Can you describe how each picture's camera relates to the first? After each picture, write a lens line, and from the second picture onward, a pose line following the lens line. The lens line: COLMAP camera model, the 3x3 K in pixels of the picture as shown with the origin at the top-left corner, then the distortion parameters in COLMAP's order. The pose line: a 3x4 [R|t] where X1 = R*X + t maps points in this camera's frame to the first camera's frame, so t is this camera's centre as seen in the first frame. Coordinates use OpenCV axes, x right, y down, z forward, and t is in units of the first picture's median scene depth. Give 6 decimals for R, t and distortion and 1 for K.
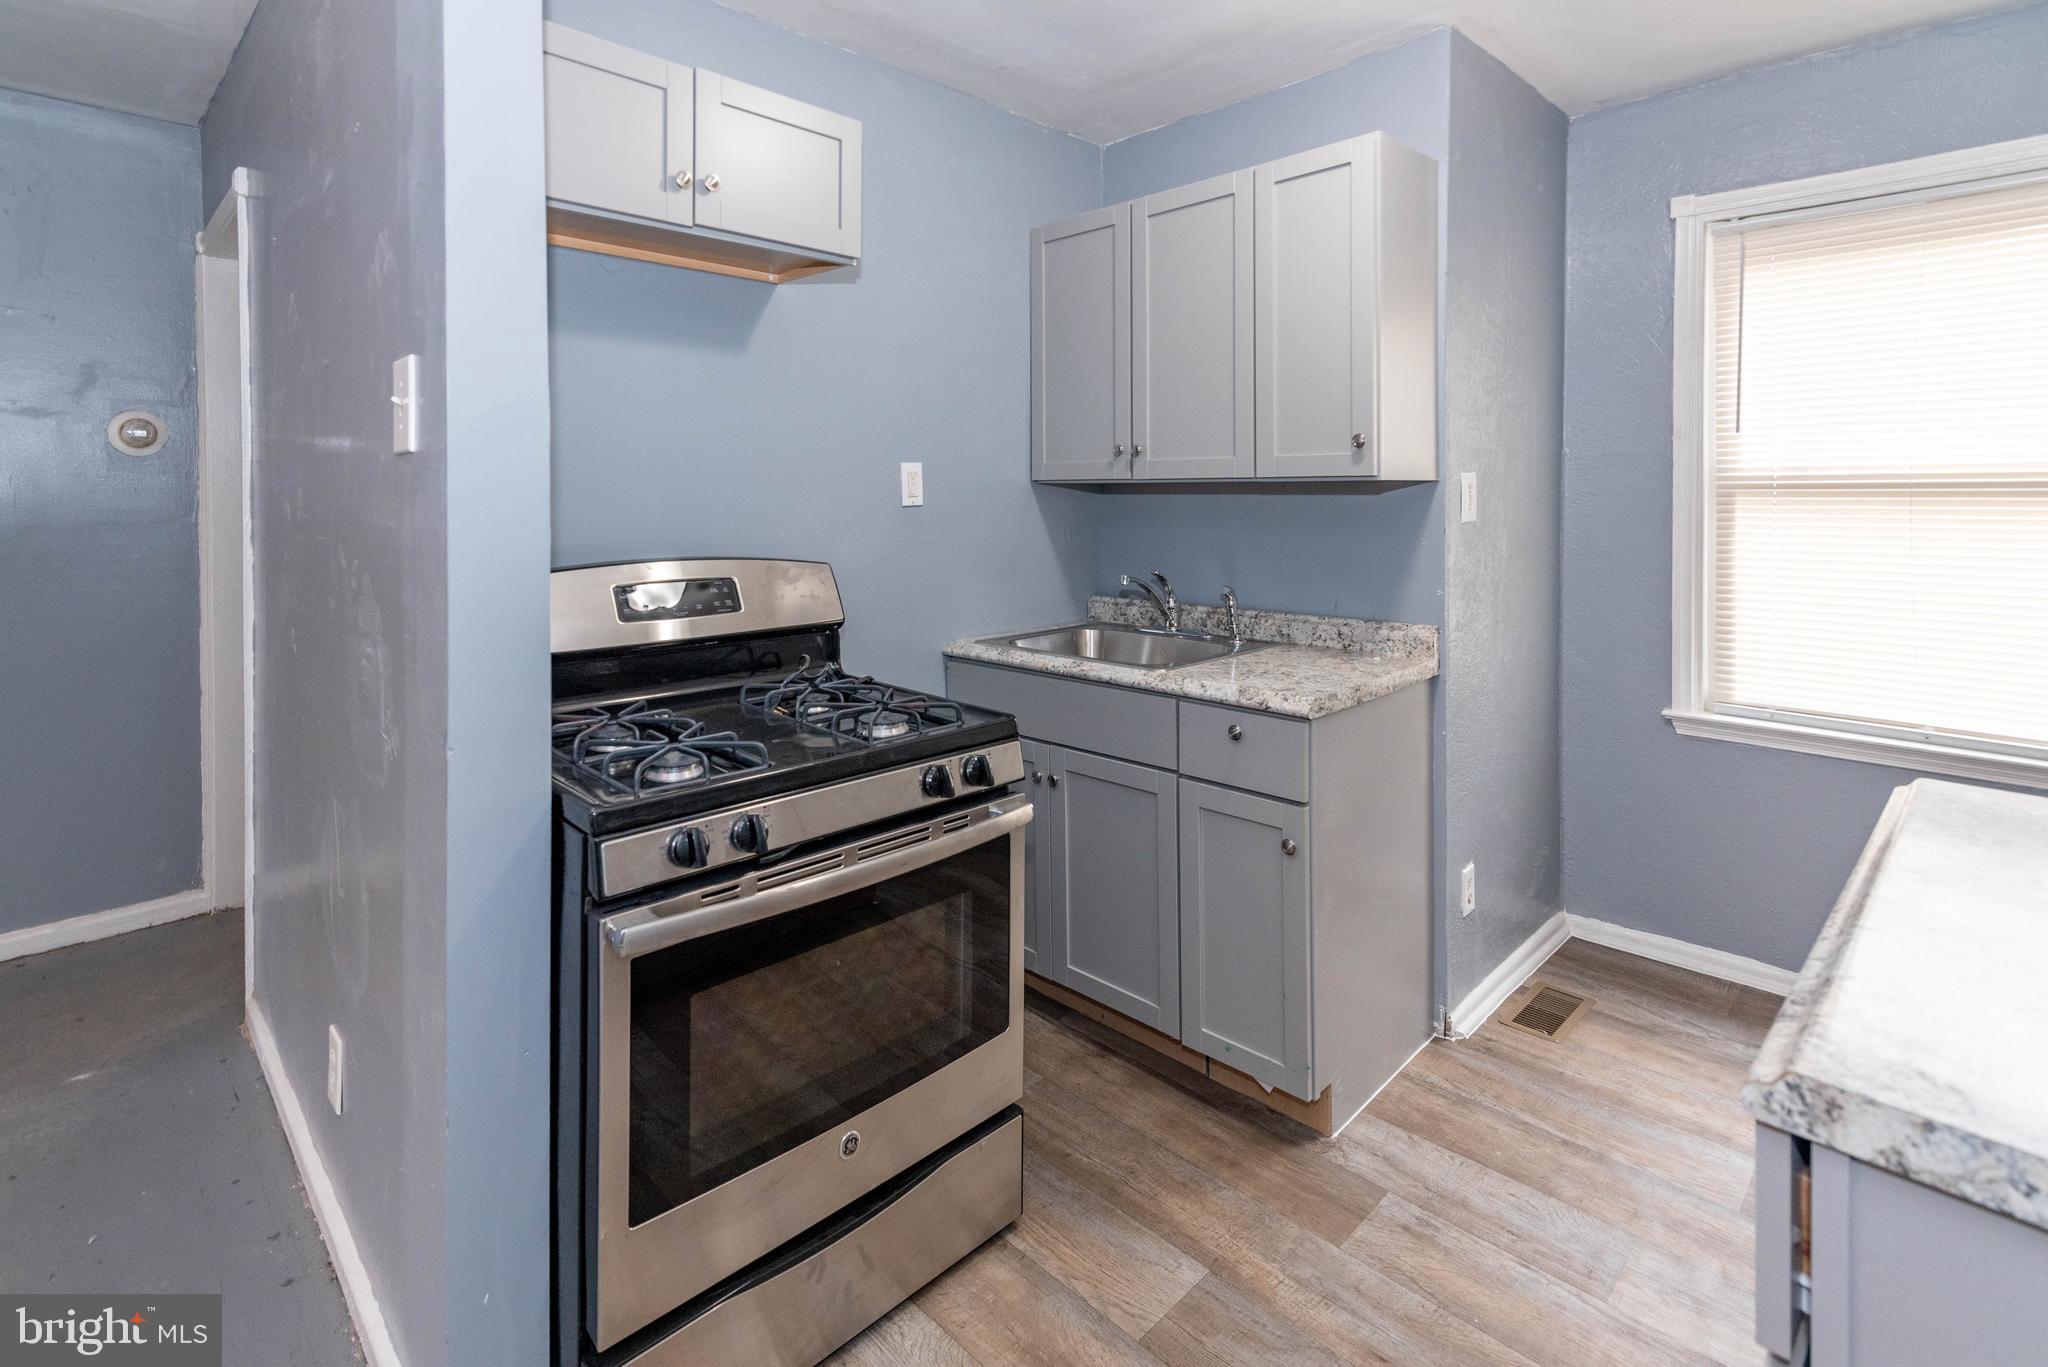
lens RADIAL K [[974.0, 0, 1069.6], [0, 974.0, 692.0], [0, 0, 1]] dist [0.018997, 0.000318]
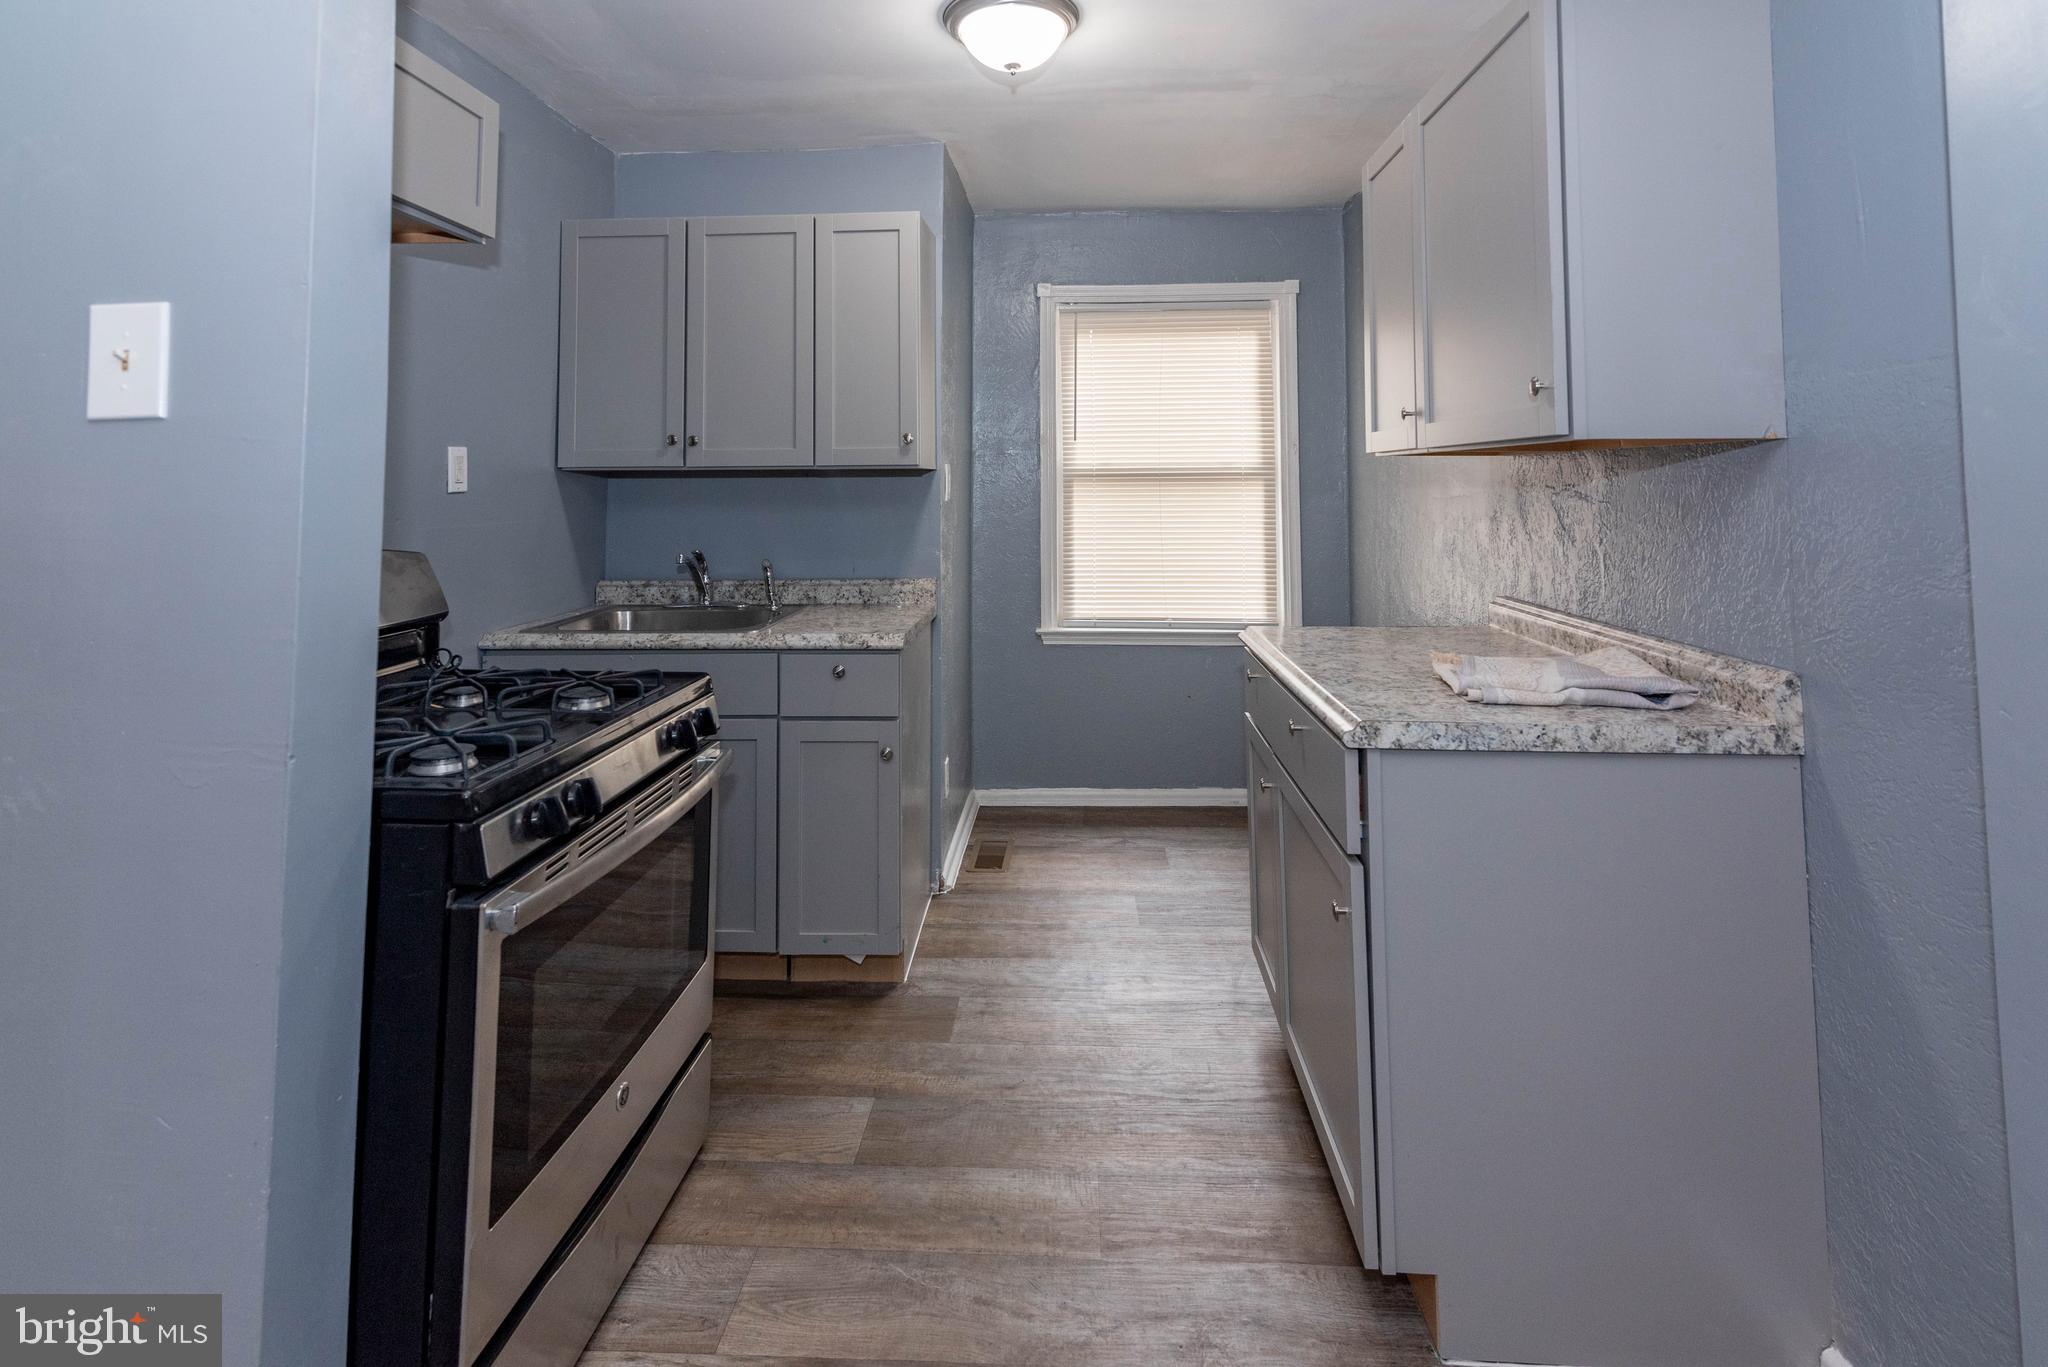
lens RADIAL K [[899.8, 0, 1025.3], [0, 899.8, 696.9], [0, 0, 1]] dist [0.018632, -0.000418]
pose [[0.757256, -0.154862, 0.634492, -0.343405], [0.139483, 0.987416, 0.074531, 0.018804], [-0.638050, 0.032062, 0.769327, -0.033317]]
